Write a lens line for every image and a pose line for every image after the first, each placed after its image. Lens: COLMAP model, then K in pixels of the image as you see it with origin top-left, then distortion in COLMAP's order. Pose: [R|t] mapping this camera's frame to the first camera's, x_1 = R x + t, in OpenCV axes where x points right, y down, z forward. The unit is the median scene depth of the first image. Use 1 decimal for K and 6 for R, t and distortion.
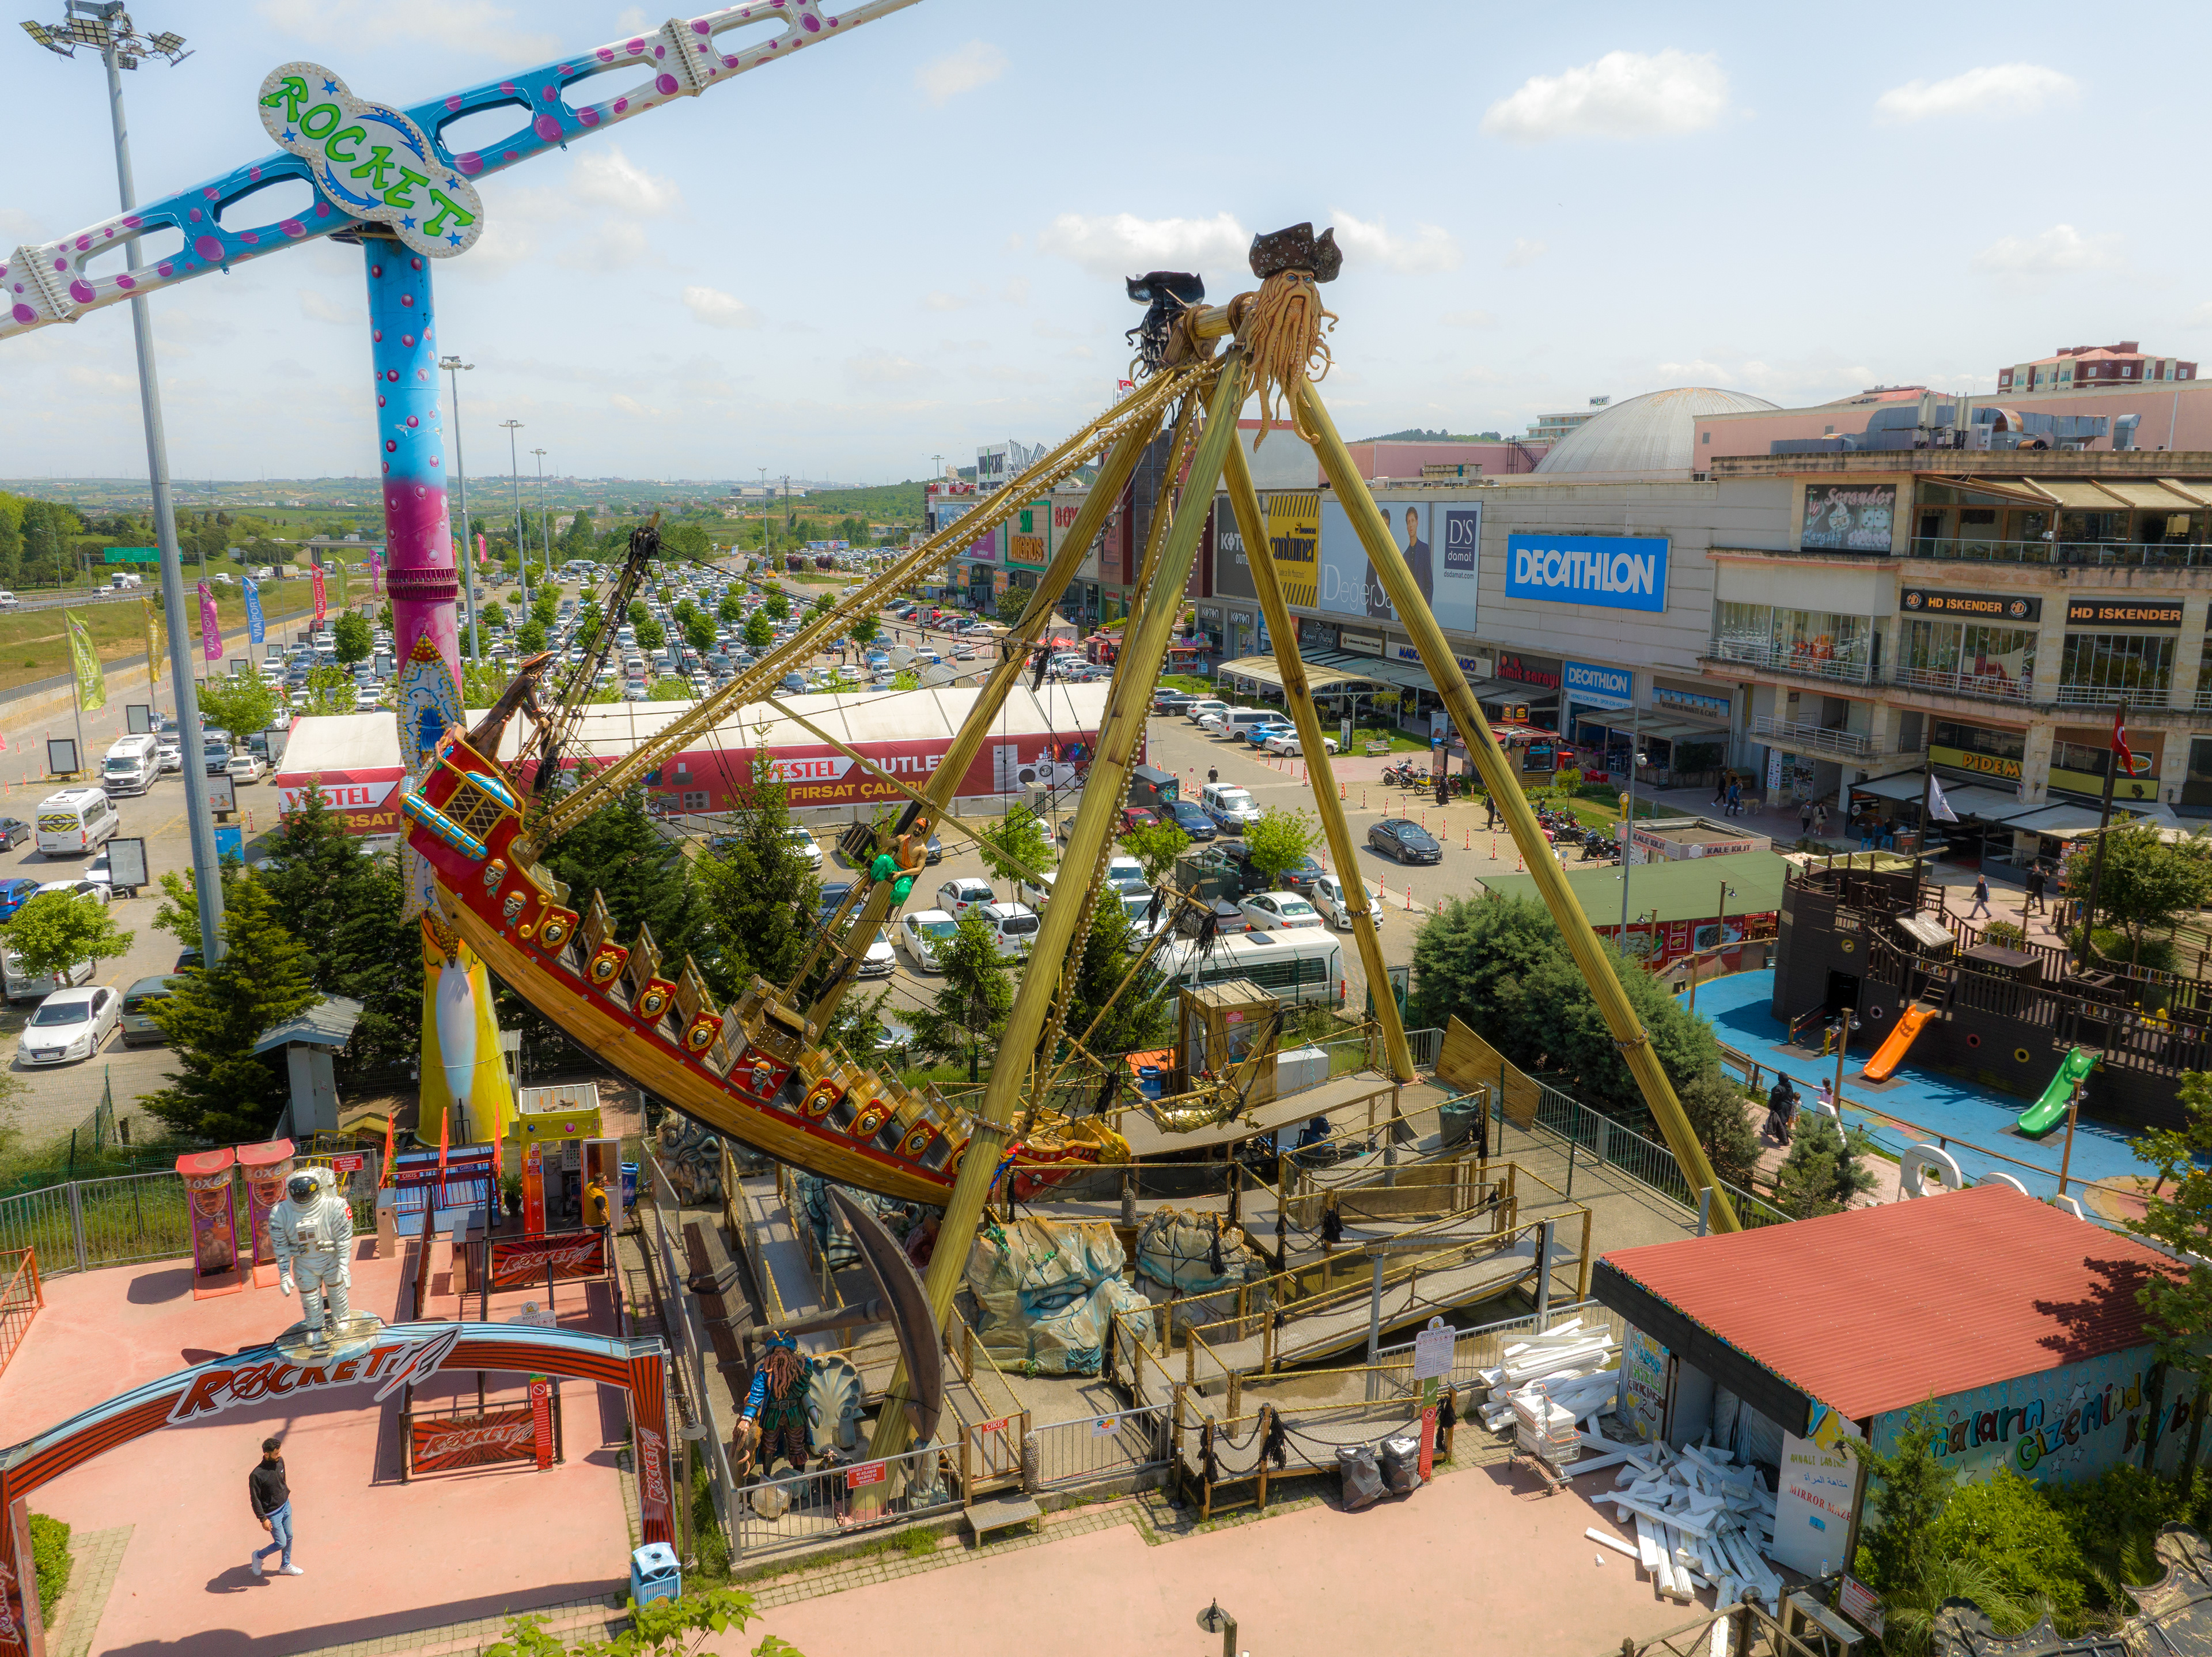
lens RADIAL K [[1580.8, 0, 1106.0], [0, 1580.8, 828.5], [0, 0, 1]] dist [-0.023952, 0.005325]
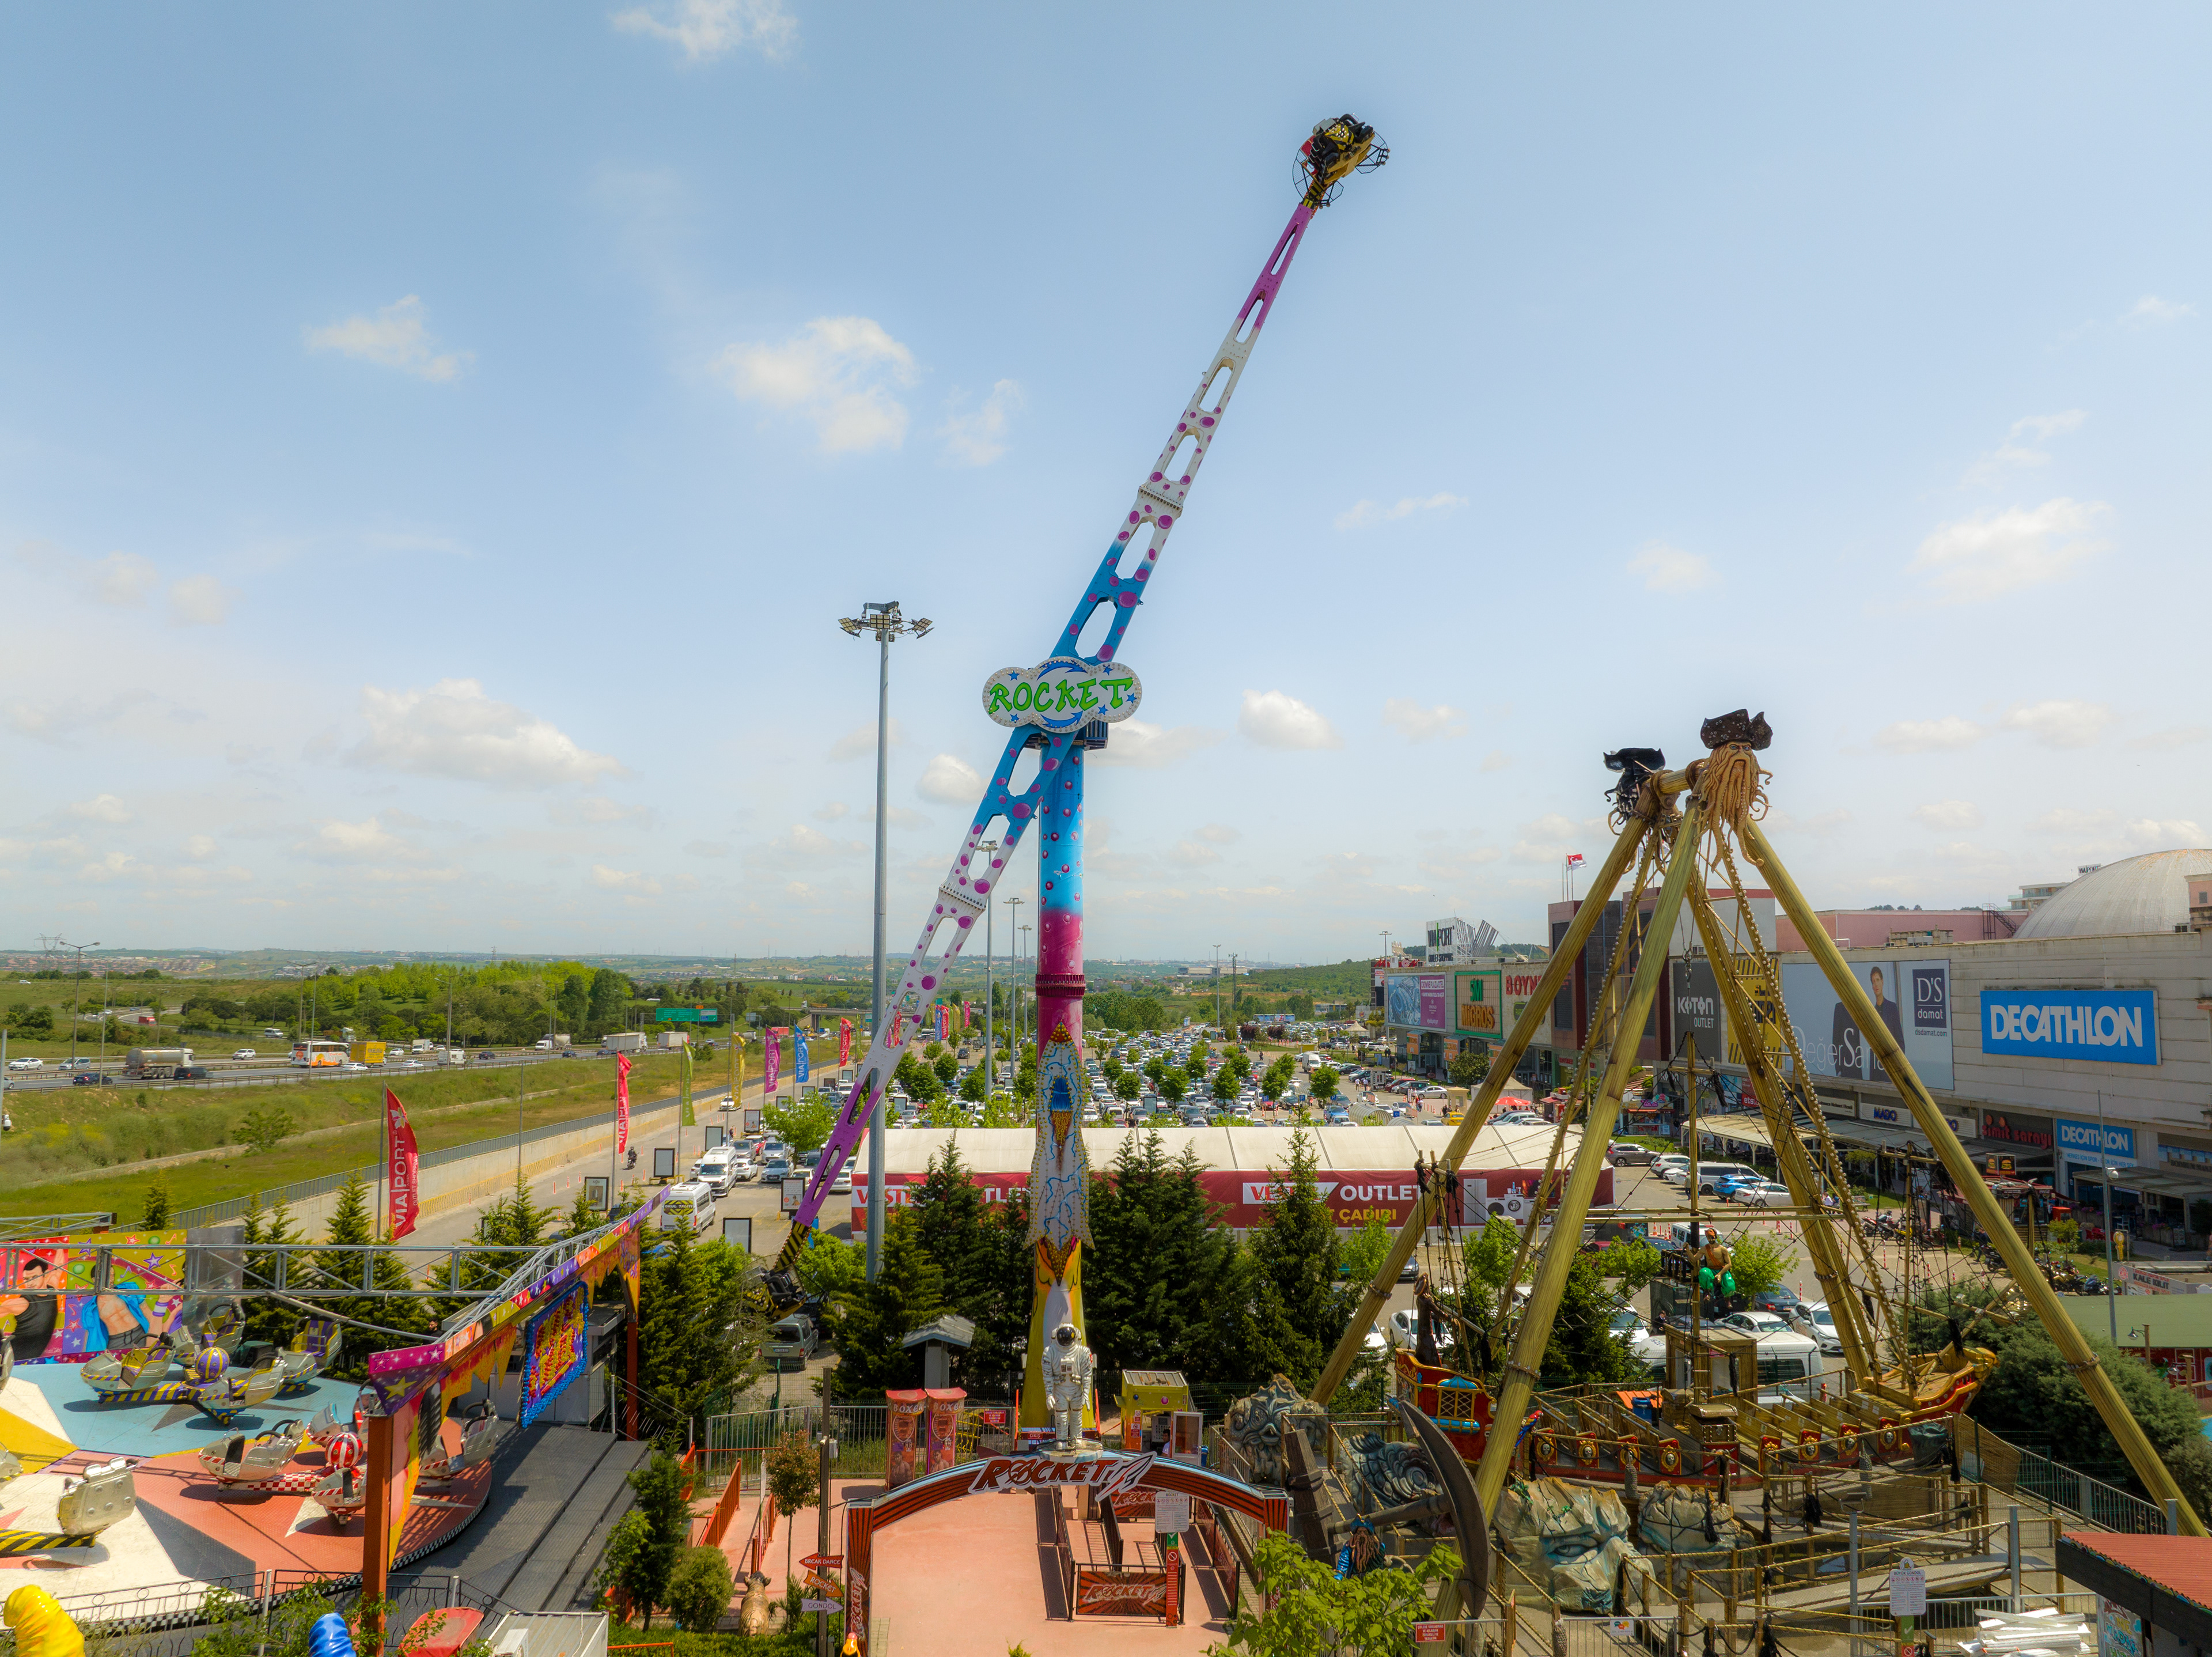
lens RADIAL K [[1547.8, 0, 1104.4], [0, 1547.8, 808.9], [0, 0, 1]] dist [-0.064780, 0.034519]
pose [[0.960299, -0.024979, -0.277853, -0.018586], [-0.061366, 0.952673, -0.297737, 0.062659], [0.272141, 0.302968, 0.913318, -0.166332]]
